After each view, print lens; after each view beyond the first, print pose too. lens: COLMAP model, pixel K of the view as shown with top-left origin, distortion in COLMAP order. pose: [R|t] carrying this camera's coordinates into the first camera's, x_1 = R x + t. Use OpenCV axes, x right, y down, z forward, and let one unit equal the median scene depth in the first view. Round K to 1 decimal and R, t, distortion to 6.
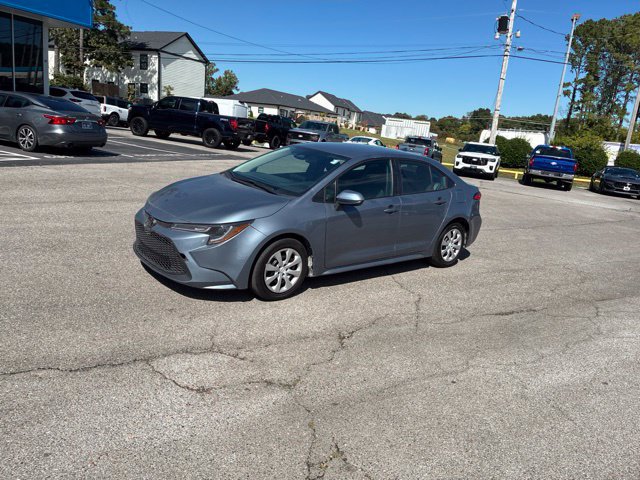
lens RADIAL K [[488.3, 0, 321.2], [0, 488.3, 241.6], [0, 0, 1]] dist [0.057822, -0.079746]
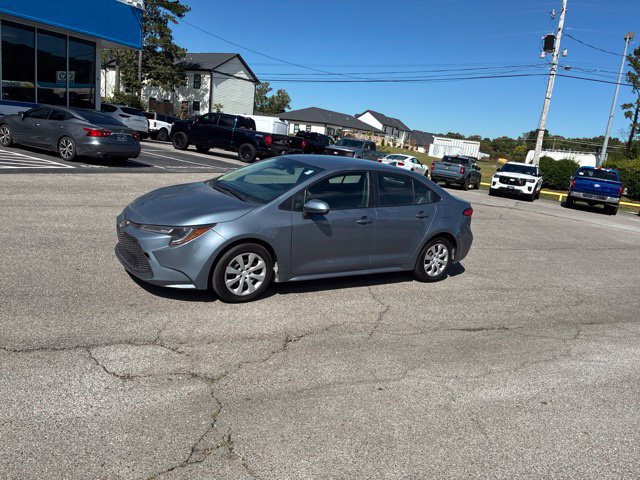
lens RADIAL K [[490.1, 0, 316.8], [0, 490.1, 237.7], [0, 0, 1]] dist [0.054547, -0.074152]
pose [[0.993546, 0.036732, -0.107321, 0.070812], [-0.041431, 0.998263, -0.041886, 0.007639], [0.105596, 0.046062, 0.993342, -0.008103]]
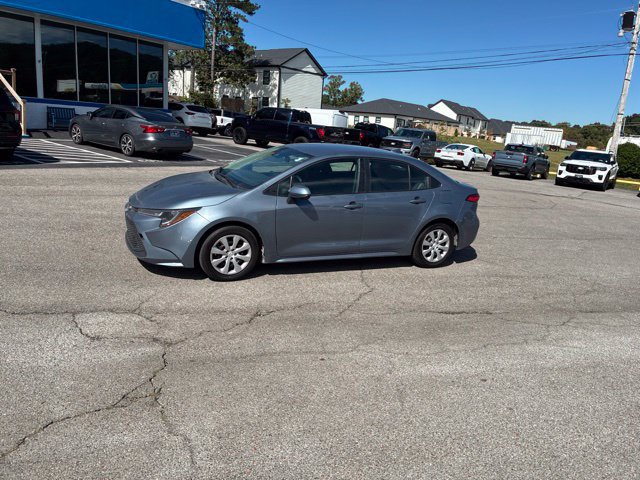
lens RADIAL K [[490.1, 0, 316.8], [0, 490.1, 237.7], [0, 0, 1]] dist [0.054547, -0.074152]
pose [[0.965301, 0.045036, -0.257227, 0.155840], [-0.052243, 0.998408, -0.021250, 0.013375], [0.255861, 0.033951, 0.966117, -0.014257]]
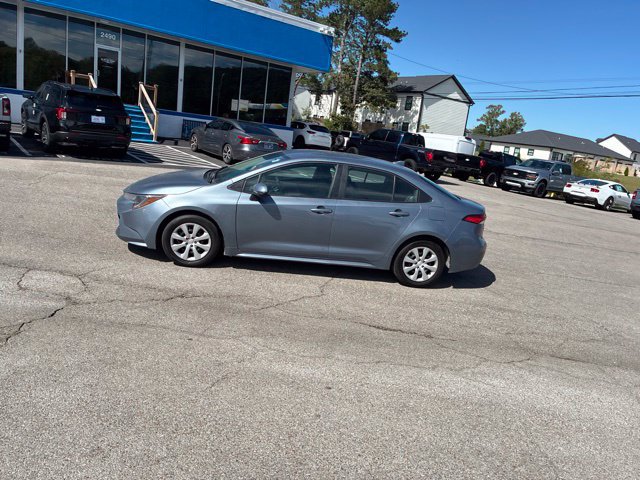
lens RADIAL K [[492.1, 0, 314.1], [0, 492.1, 237.8], [0, 0, 1]] dist [0.044477, -0.057226]
pose [[0.836564, 0.132183, -0.531684, 0.317636], [-0.179660, 0.982983, -0.038299, 0.016311], [0.517574, 0.127562, 0.846076, 0.052450]]
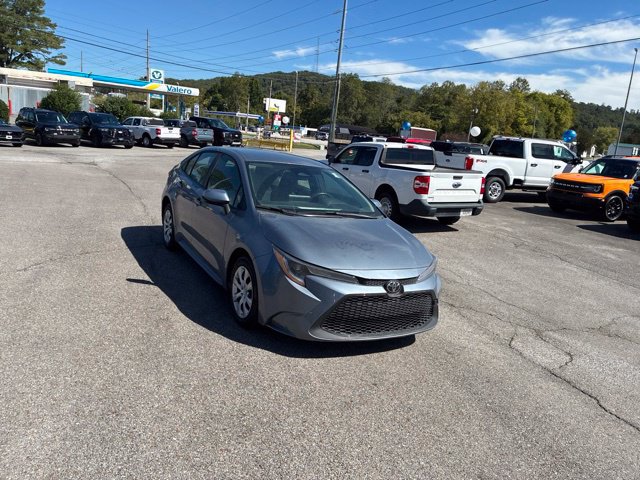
lens RADIAL K [[485.8, 0, 322.1], [0, 485.8, 242.6], [0, 0, 1]] dist [0.062515, -0.083702]
pose [[0.188631, -0.296930, 0.936083, -0.437836], [0.153941, 0.950351, 0.270436, -0.139374], [-0.969908, 0.093089, 0.224975, 0.357093]]
